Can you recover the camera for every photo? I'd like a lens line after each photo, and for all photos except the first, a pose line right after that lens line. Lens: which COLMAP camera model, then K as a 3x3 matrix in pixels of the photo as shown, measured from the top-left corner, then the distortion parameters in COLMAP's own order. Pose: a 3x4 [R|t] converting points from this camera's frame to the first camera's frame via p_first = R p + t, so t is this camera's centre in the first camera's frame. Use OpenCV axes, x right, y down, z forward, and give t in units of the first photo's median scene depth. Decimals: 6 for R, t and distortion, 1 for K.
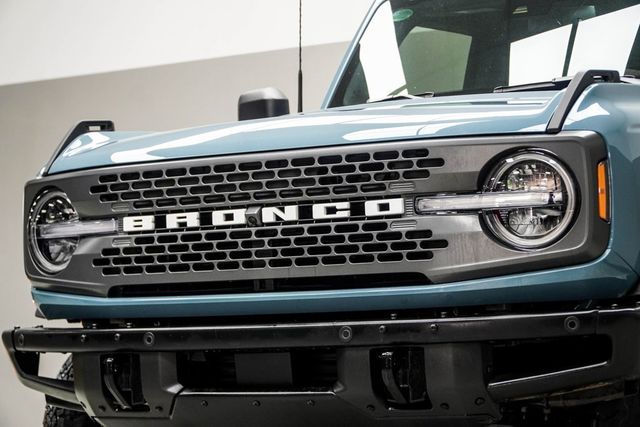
lens RADIAL K [[2160.3, 0, 362.8], [0, 2160.3, 213.5], [0, 0, 1]] dist [-0.974566, 0.000000]
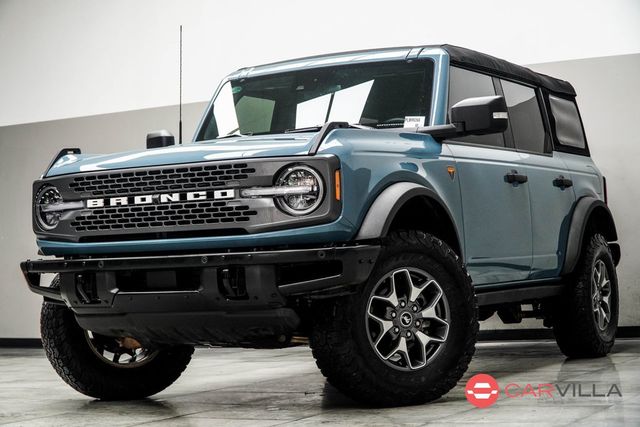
lens RADIAL K [[1369.3, 0, 326.8], [0, 1369.3, 226.1], [0, 0, 1]] dist [-0.530026, 0.000000]
pose [[0.996904, -0.000297, 0.078622, 0.005271], [-0.000977, 0.999869, 0.016163, 0.005634], [-0.078616, -0.016190, 0.996773, -0.208080]]
